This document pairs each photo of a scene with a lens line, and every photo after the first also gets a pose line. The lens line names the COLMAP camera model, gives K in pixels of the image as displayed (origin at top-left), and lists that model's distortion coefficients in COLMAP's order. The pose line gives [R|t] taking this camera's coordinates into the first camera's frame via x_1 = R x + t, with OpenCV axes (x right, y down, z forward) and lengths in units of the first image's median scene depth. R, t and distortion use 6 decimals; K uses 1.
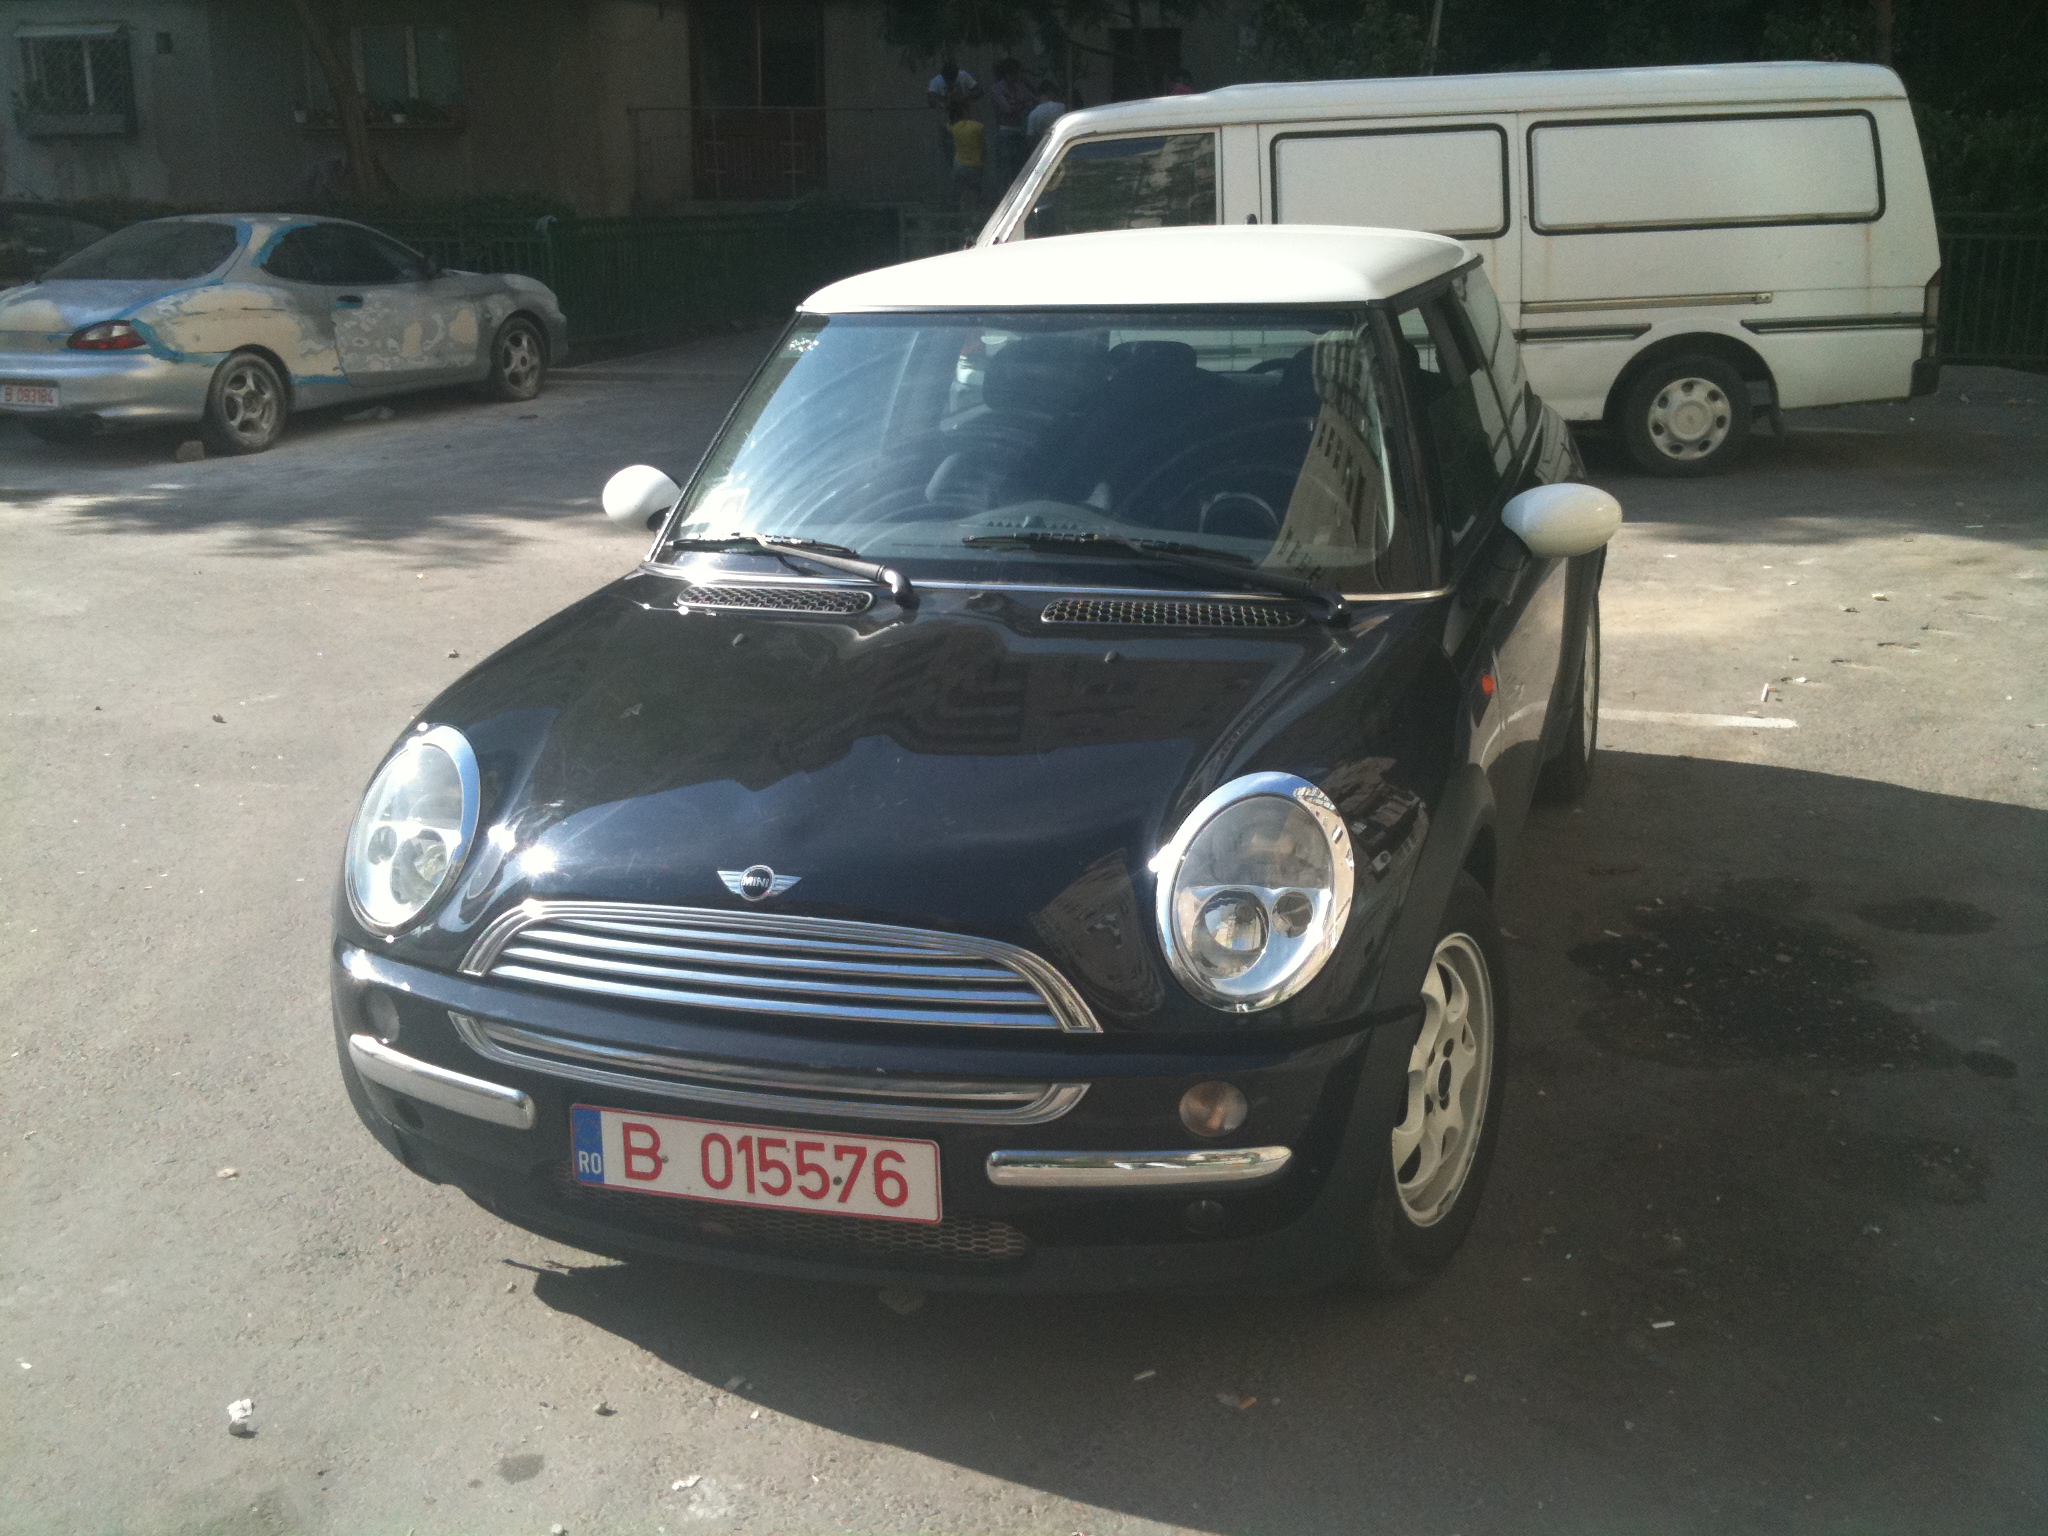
lens RADIAL K [[2202.4, 0, 1034.9], [0, 2202.4, 744.5], [0, 0, 1]] dist [-0.013907, 0.000000]
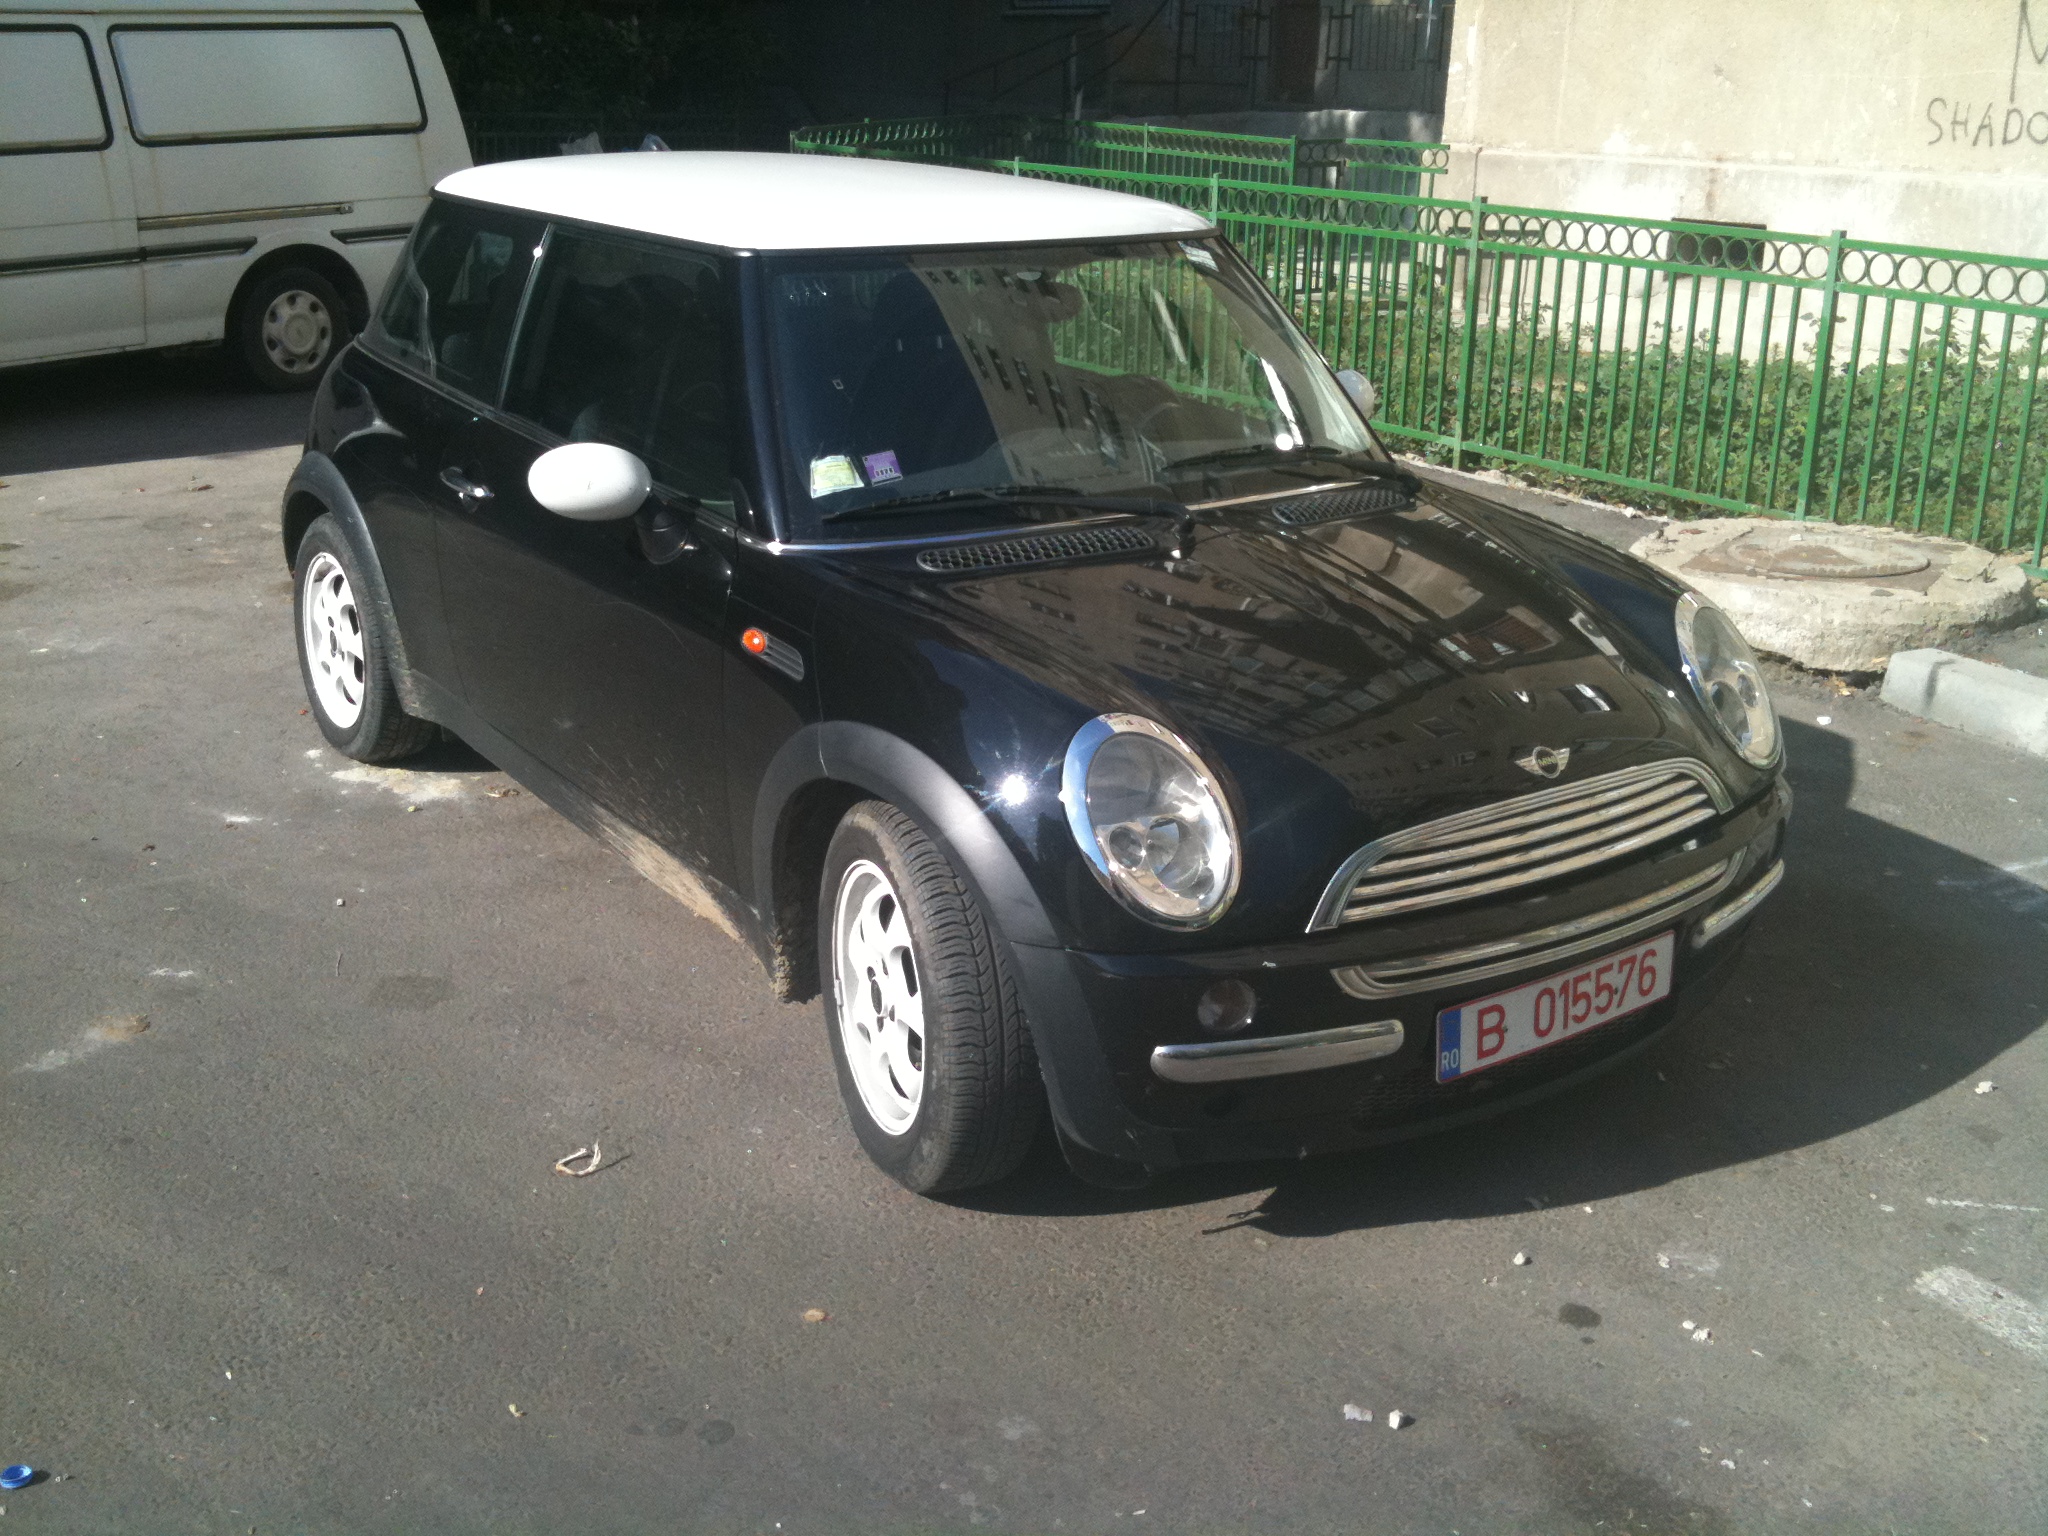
lens RADIAL K [[2202.4, 0, 1016.1], [0, 2202.4, 763.7], [0, 0, 1]] dist [-0.013907, 0.000000]
pose [[0.590033, -0.220212, 0.776767, -1.030695], [0.177138, 0.973952, 0.141560, -0.129211], [-0.787707, 0.054070, 0.613672, 0.451474]]
